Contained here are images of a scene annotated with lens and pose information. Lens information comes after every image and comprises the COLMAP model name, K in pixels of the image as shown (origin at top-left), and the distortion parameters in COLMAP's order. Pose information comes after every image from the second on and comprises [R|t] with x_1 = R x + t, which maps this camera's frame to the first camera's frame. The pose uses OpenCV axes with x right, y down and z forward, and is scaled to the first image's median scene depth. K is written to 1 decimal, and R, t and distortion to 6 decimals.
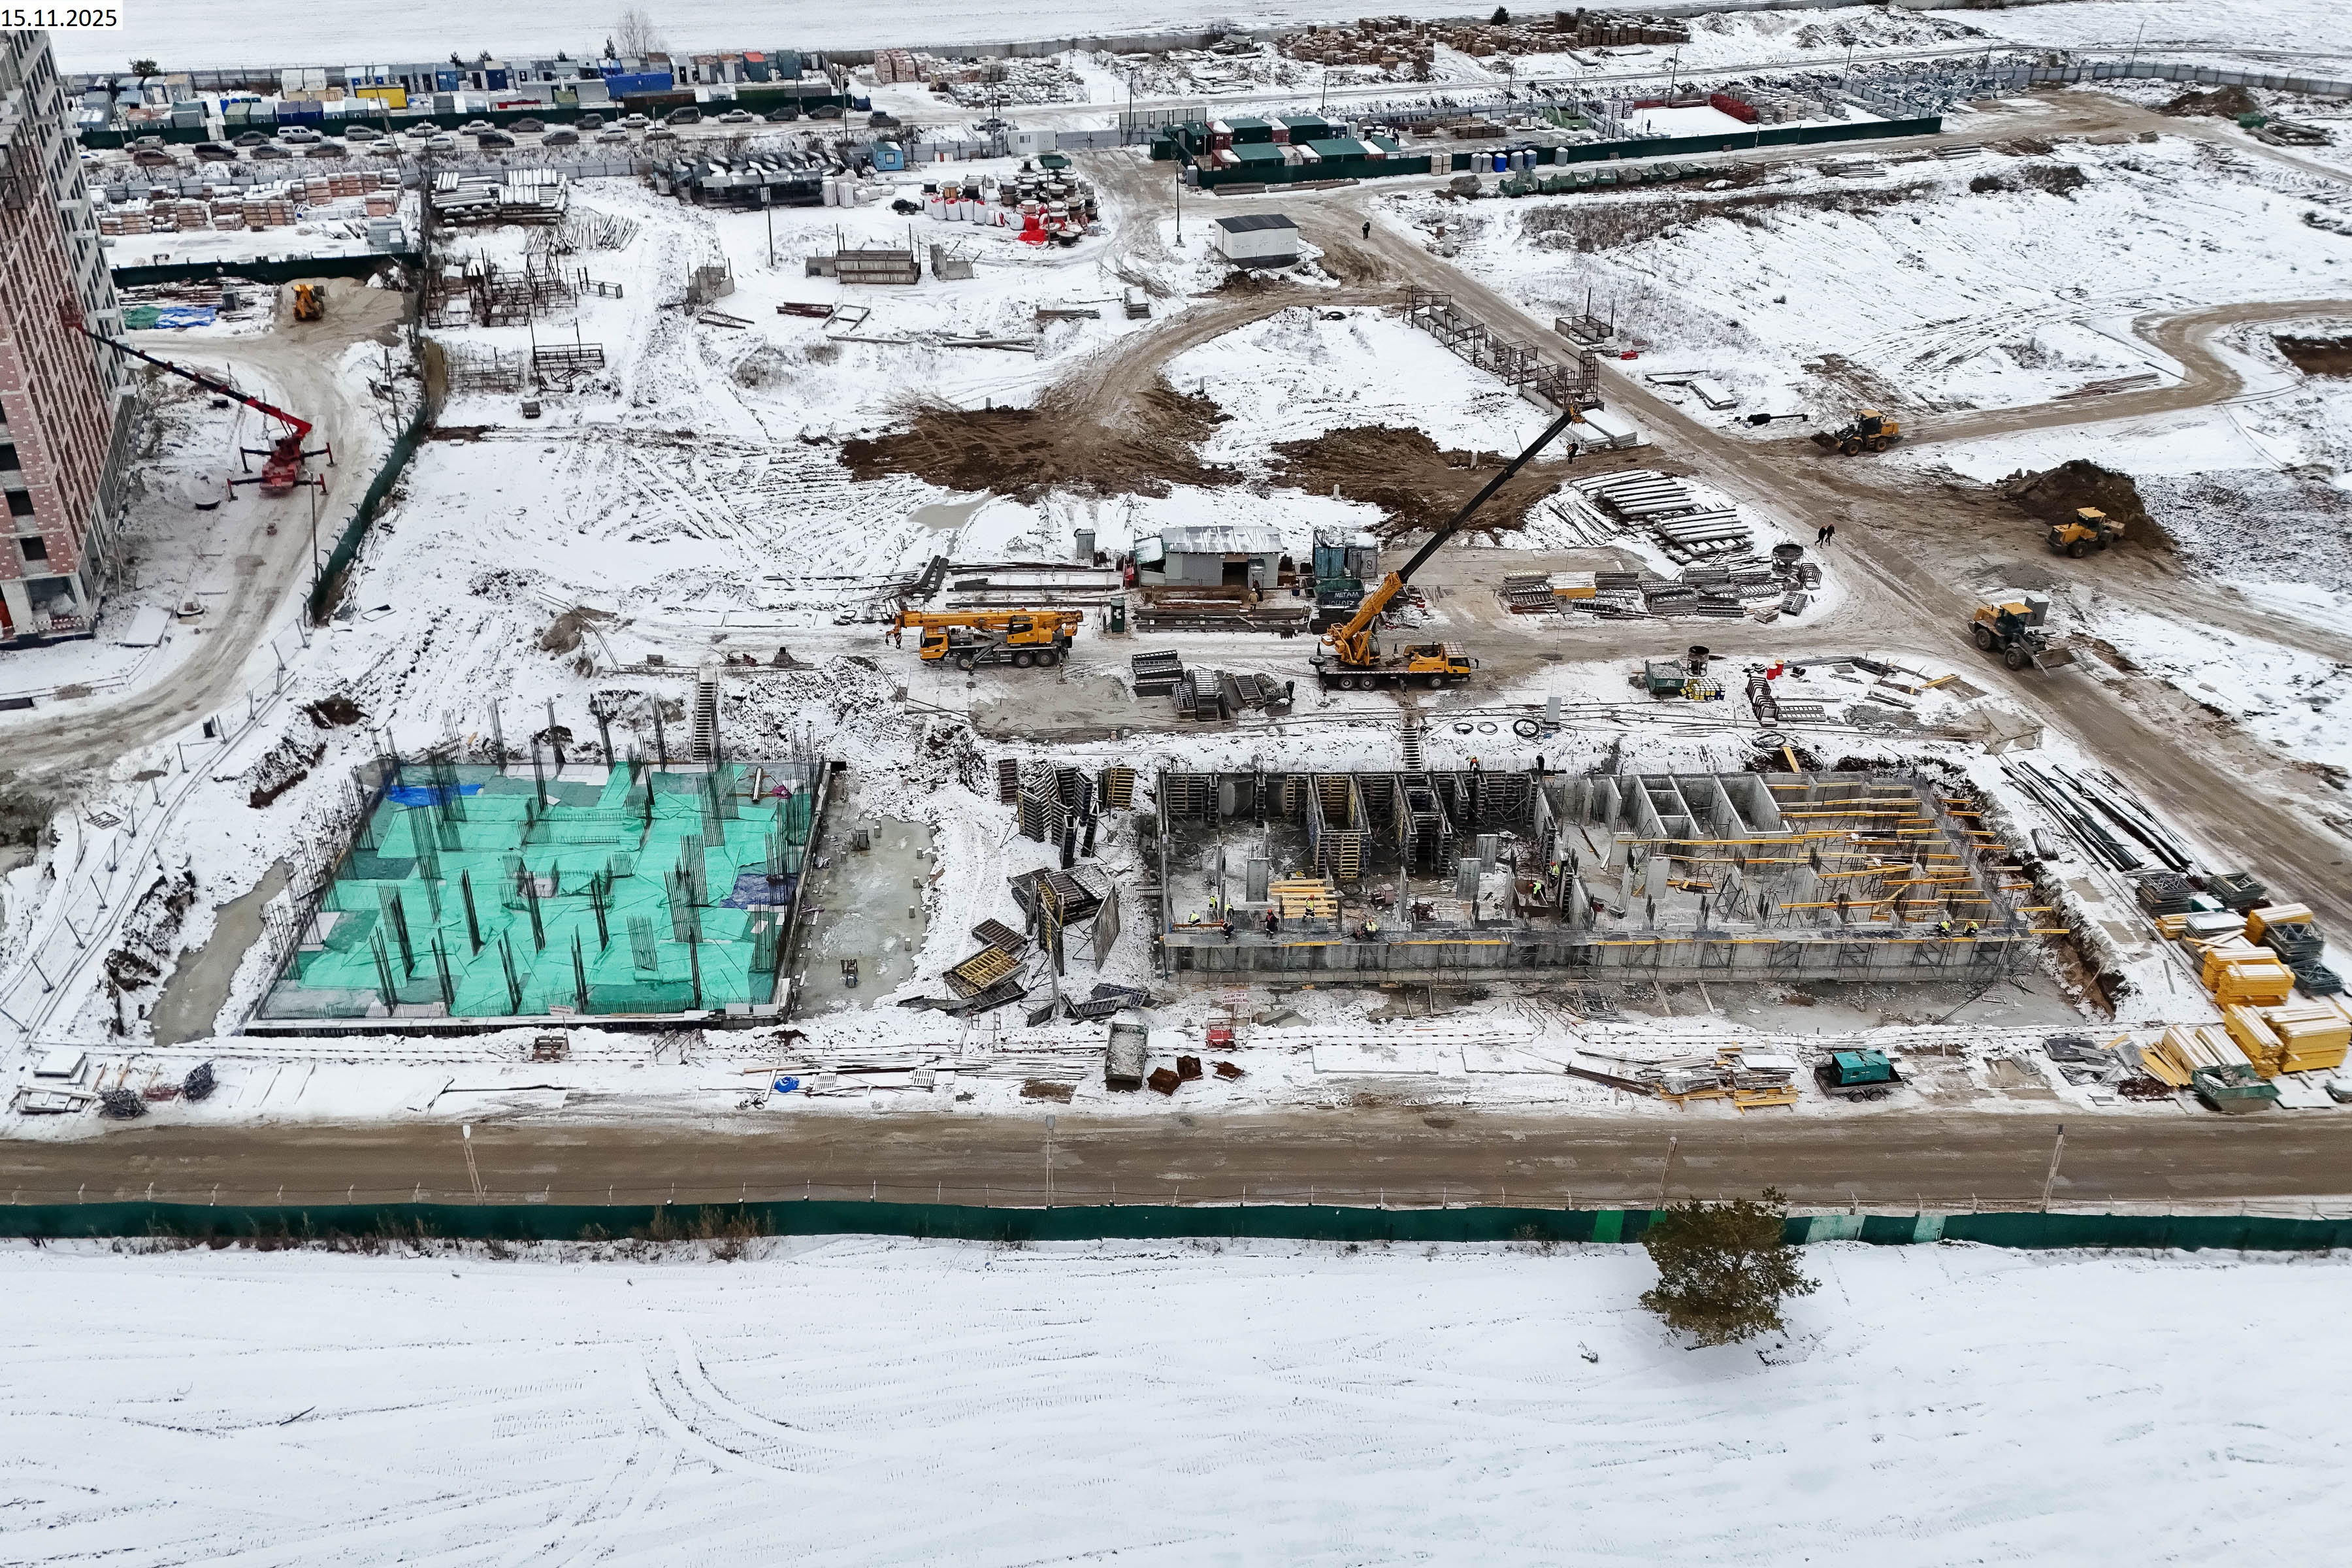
lens RADIAL K [[2177.4, 0, 1160.4], [0, 2177.4, 783.8], [0, 0, 1]] dist [0.060508, 0.000000]
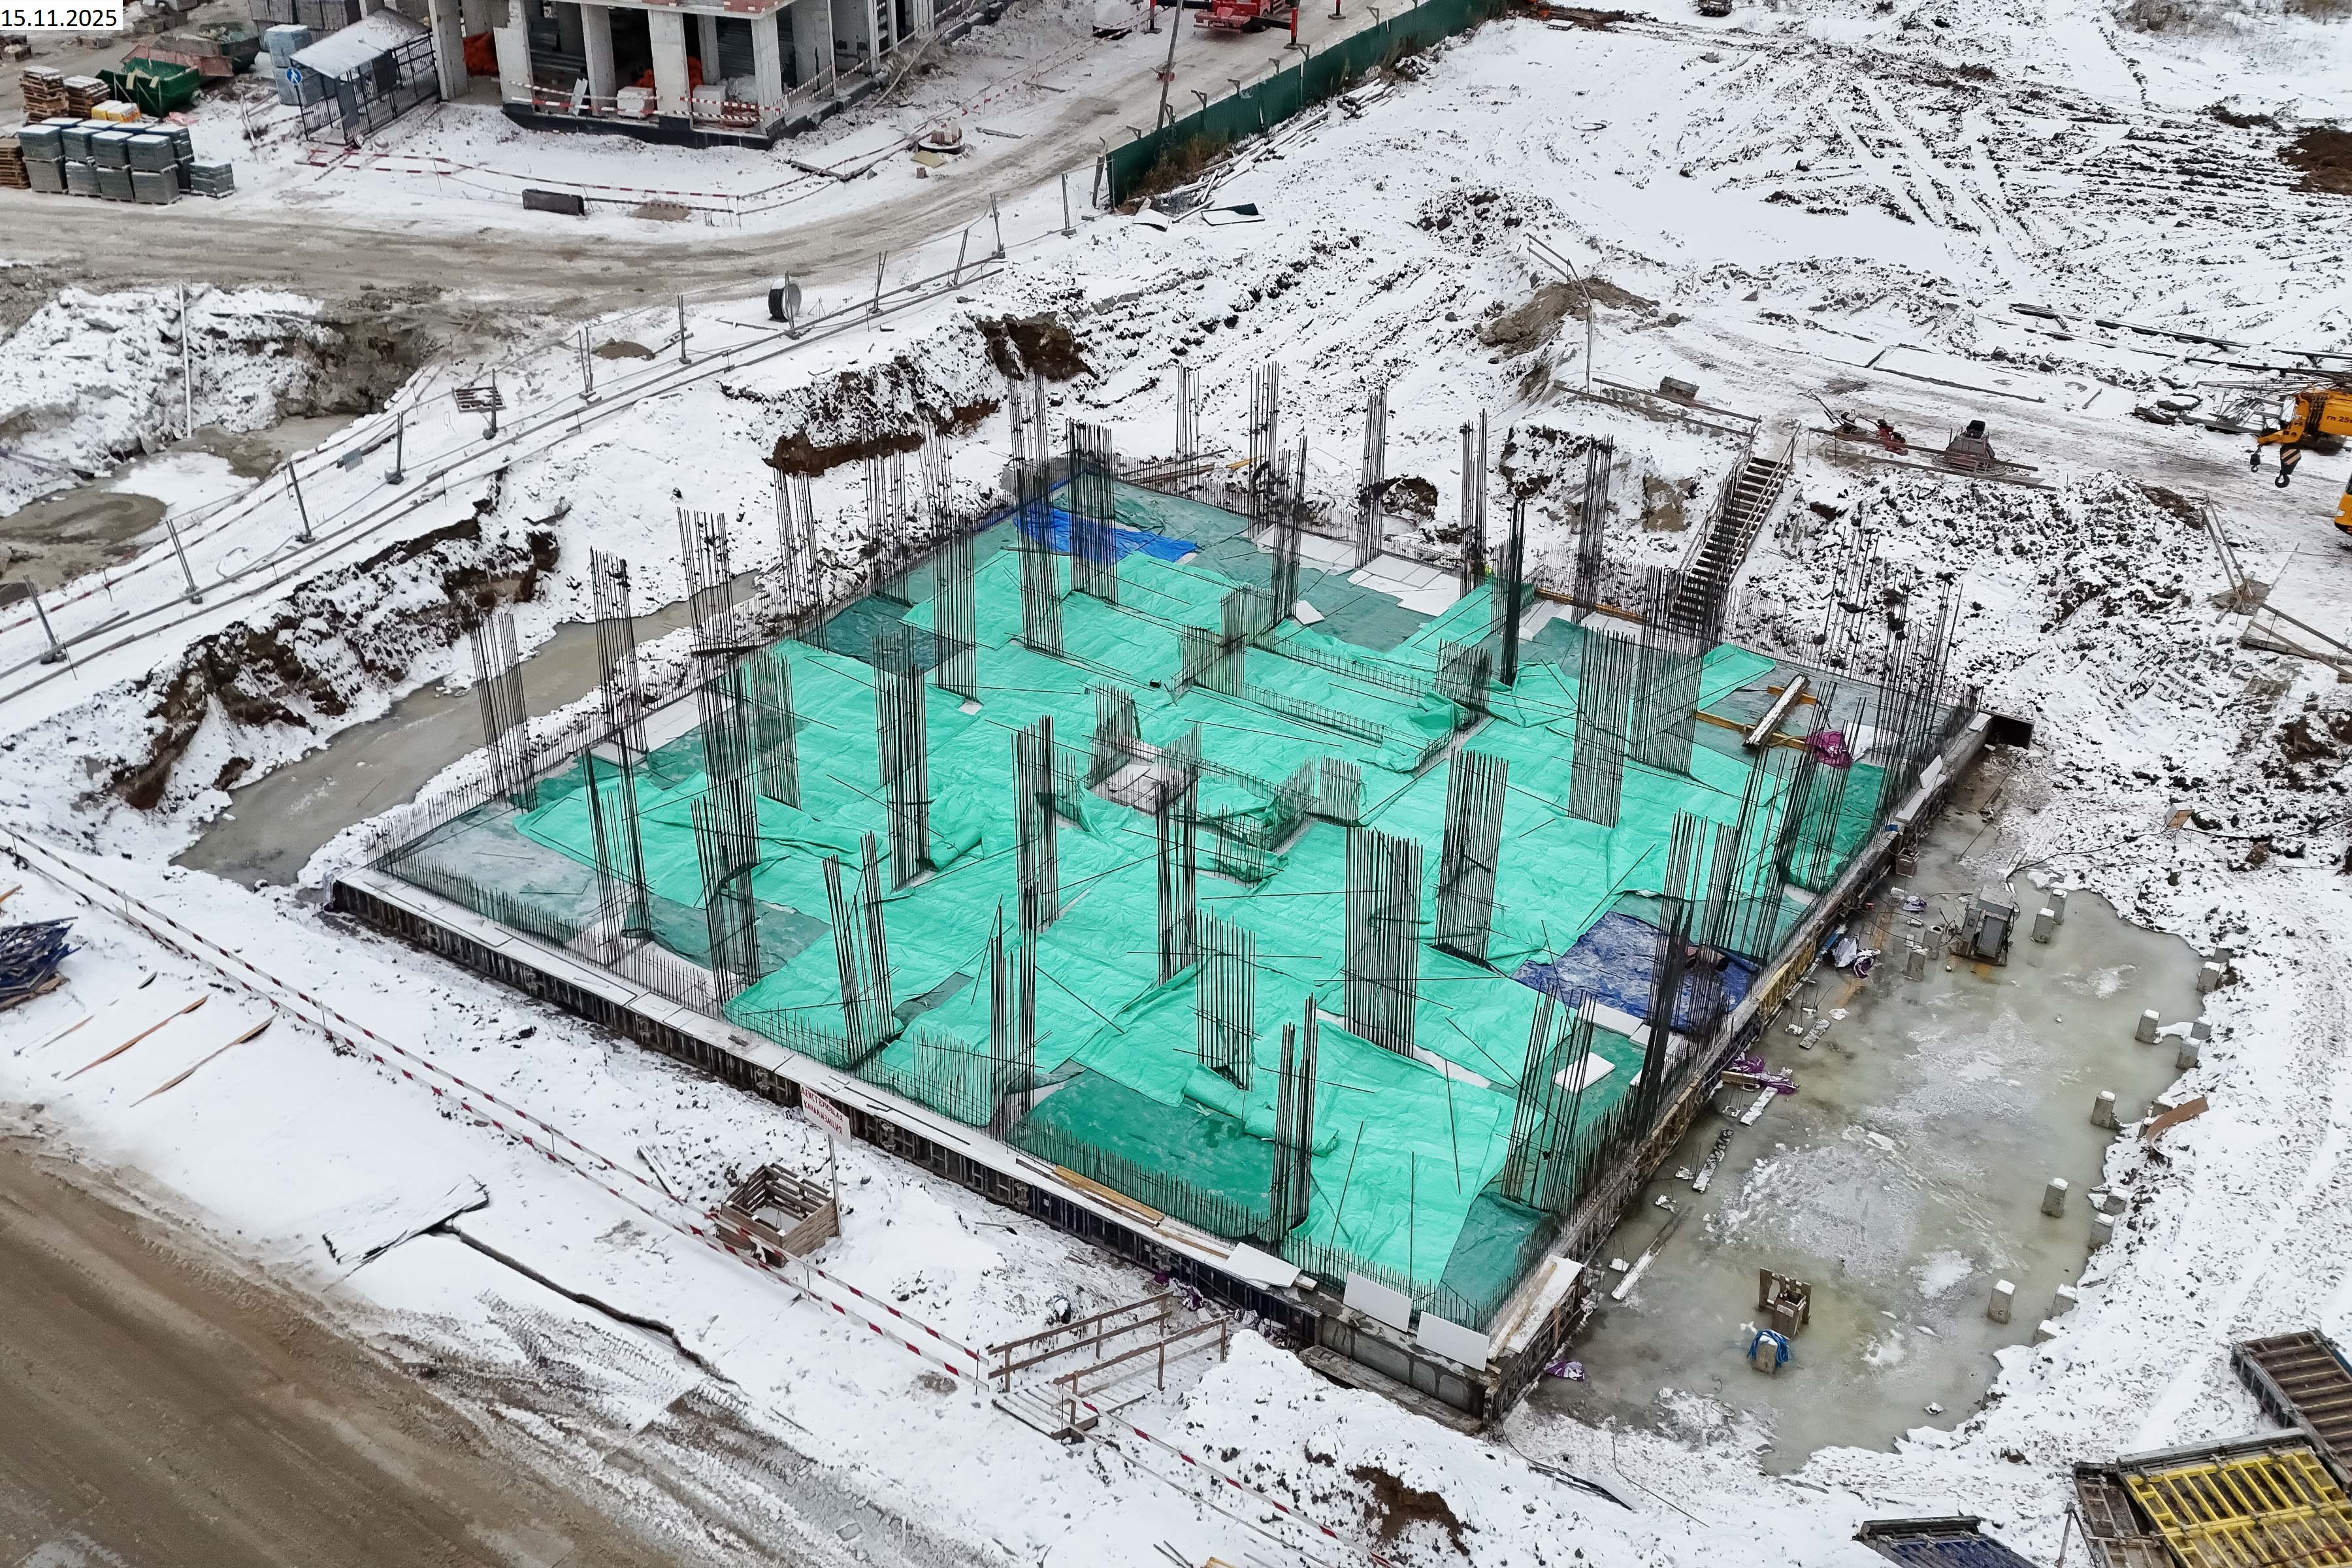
lens RADIAL K [[2357.7, 0, 1190.1], [0, 2357.7, 788.8], [0, 0, 1]] dist [0.050228, 0.000000]
pose [[0.816429, 0.289698, -0.499519, -0.056111], [-0.293143, 0.953223, 0.073703, 0.012608], [0.497504, 0.086258, 0.863162, 0.581357]]
